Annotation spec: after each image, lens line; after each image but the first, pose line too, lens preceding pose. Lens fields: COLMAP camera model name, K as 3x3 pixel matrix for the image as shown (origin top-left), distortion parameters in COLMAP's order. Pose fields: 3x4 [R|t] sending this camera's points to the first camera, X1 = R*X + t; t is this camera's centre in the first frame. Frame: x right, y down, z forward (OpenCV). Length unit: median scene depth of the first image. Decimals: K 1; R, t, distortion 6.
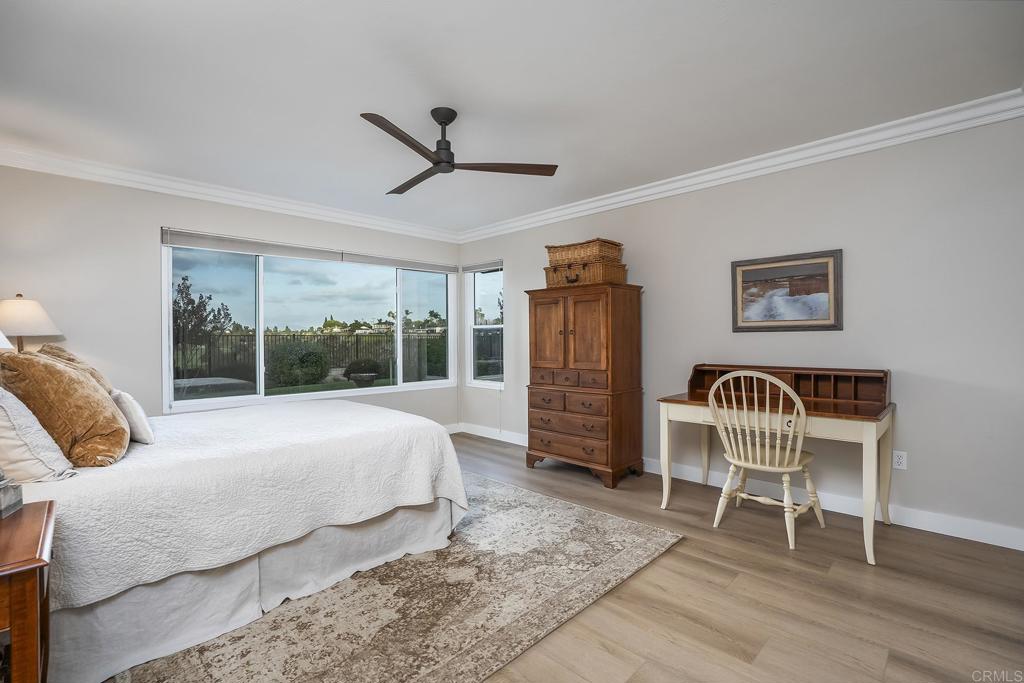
lens RADIAL K [[466.0, 0, 510.0], [0, 466.0, 342.5], [0, 0, 1]] dist [-0.009611, 0.002556]
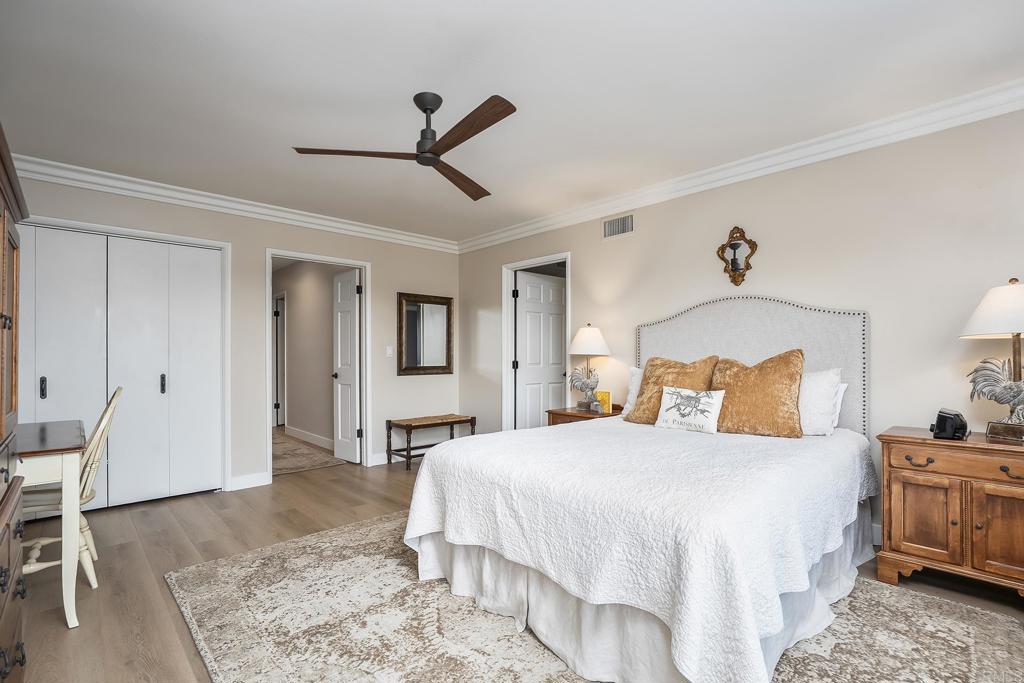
lens RADIAL K [[466.0, 0, 513.9], [0, 466.0, 349.1], [0, 0, 1]] dist [-0.009611, 0.002556]
pose [[-0.999808, 0.013630, 0.014080, -0.331978], [0.013517, 0.999876, -0.008103, 0.000679], [-0.014189, -0.007912, -0.999868, 1.983666]]
